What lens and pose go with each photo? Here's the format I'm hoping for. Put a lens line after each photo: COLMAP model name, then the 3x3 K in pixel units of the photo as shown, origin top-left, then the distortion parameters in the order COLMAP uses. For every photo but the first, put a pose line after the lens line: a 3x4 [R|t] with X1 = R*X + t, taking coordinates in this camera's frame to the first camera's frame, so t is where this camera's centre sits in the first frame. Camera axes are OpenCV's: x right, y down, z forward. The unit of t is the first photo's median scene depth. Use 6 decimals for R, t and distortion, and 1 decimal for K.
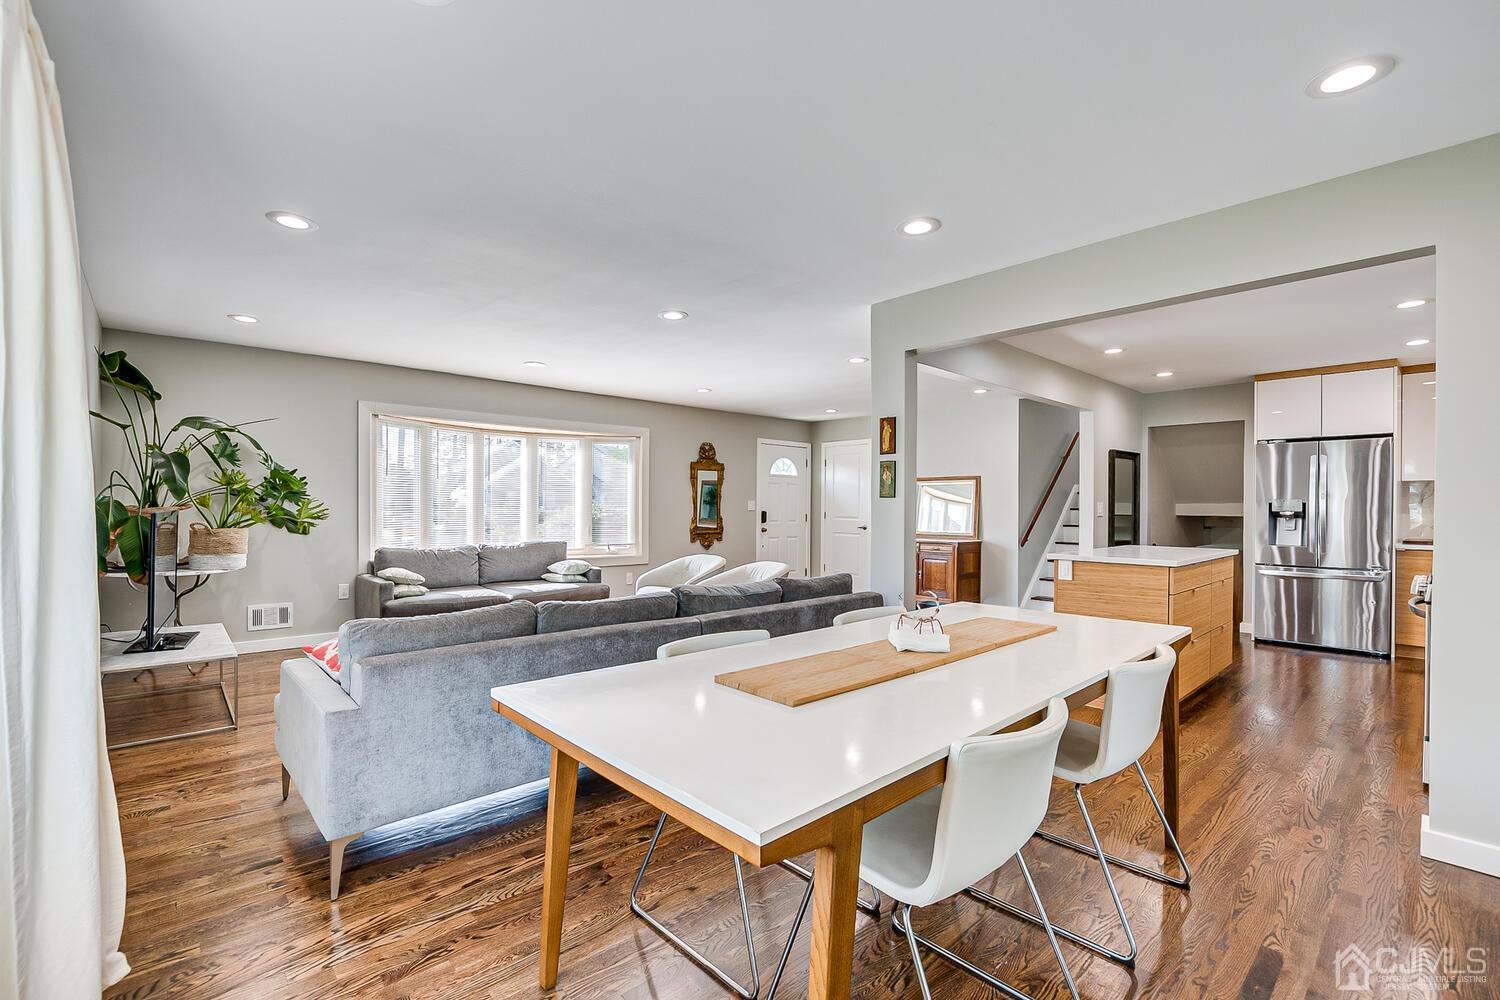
lens RADIAL K [[662.7, 0, 747.8], [0, 662.7, 509.8], [0, 0, 1]] dist [-0.019631, 0.000242]
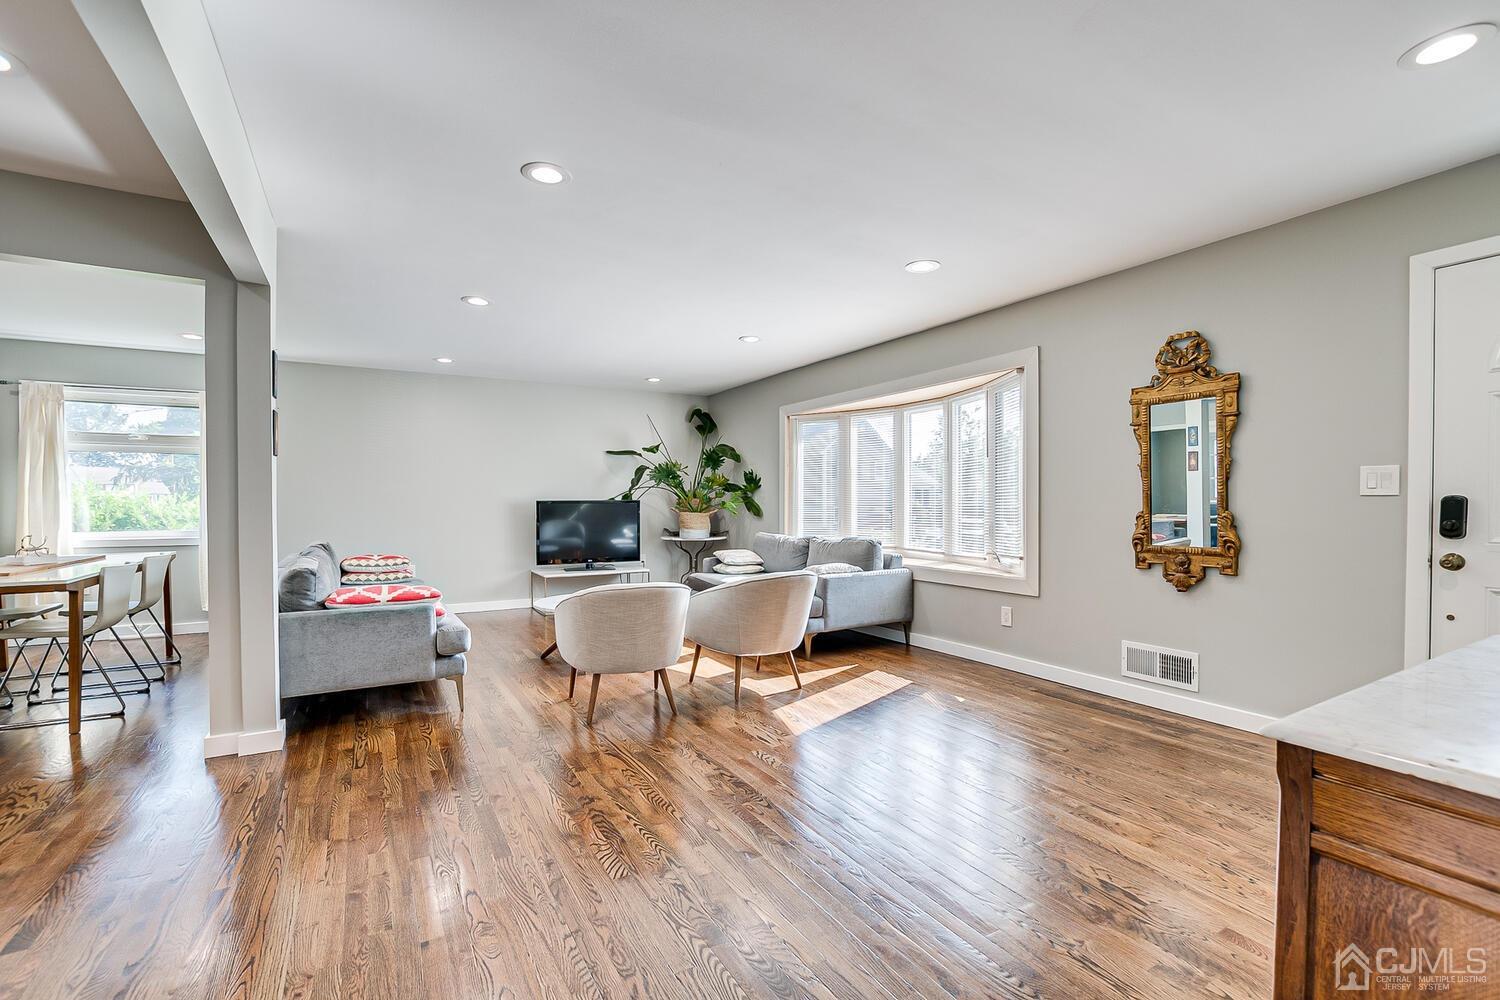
lens RADIAL K [[662.7, 0, 747.8], [0, 662.7, 509.8], [0, 0, 1]] dist [-0.019631, 0.000242]
pose [[-0.215263, 0.003434, -0.976550, 0.536012], [-0.004240, 0.999981, 0.004451, 0.011053], [0.976547, 0.005098, -0.215244, 1.113079]]
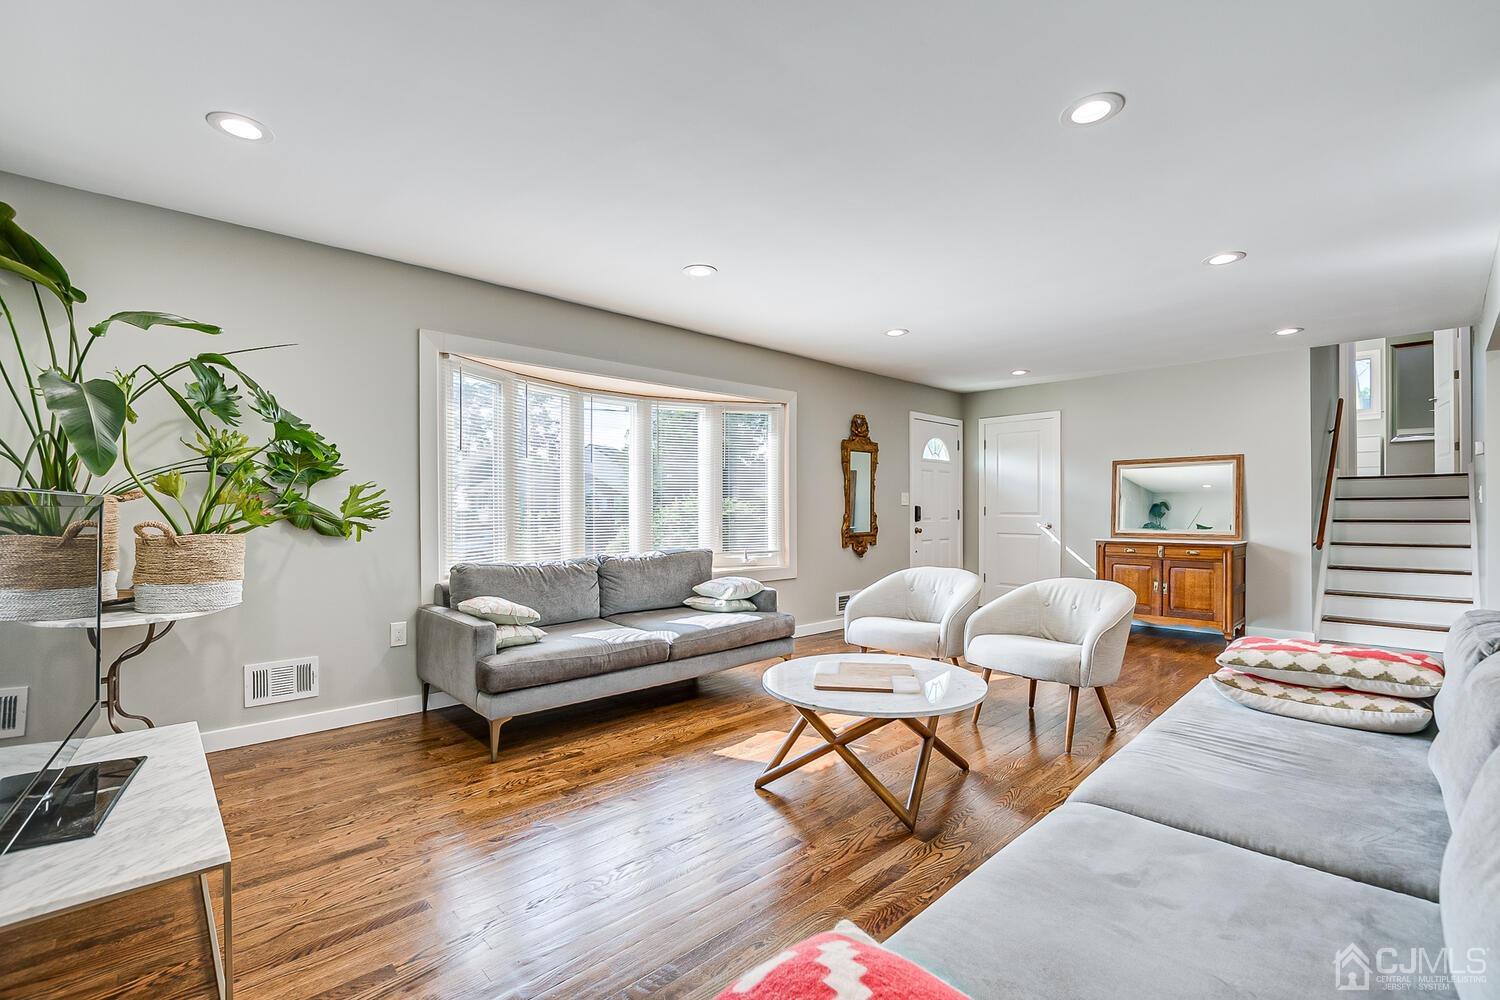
lens RADIAL K [[662.7, 0, 747.8], [0, 662.7, 509.8], [0, 0, 1]] dist [-0.019631, 0.000242]
pose [[0.999893, -0.009021, 0.011474, -0.266008], [0.009063, 0.999952, -0.003639, 0.010618], [-0.011440, 0.003742, 0.999928, 0.341420]]
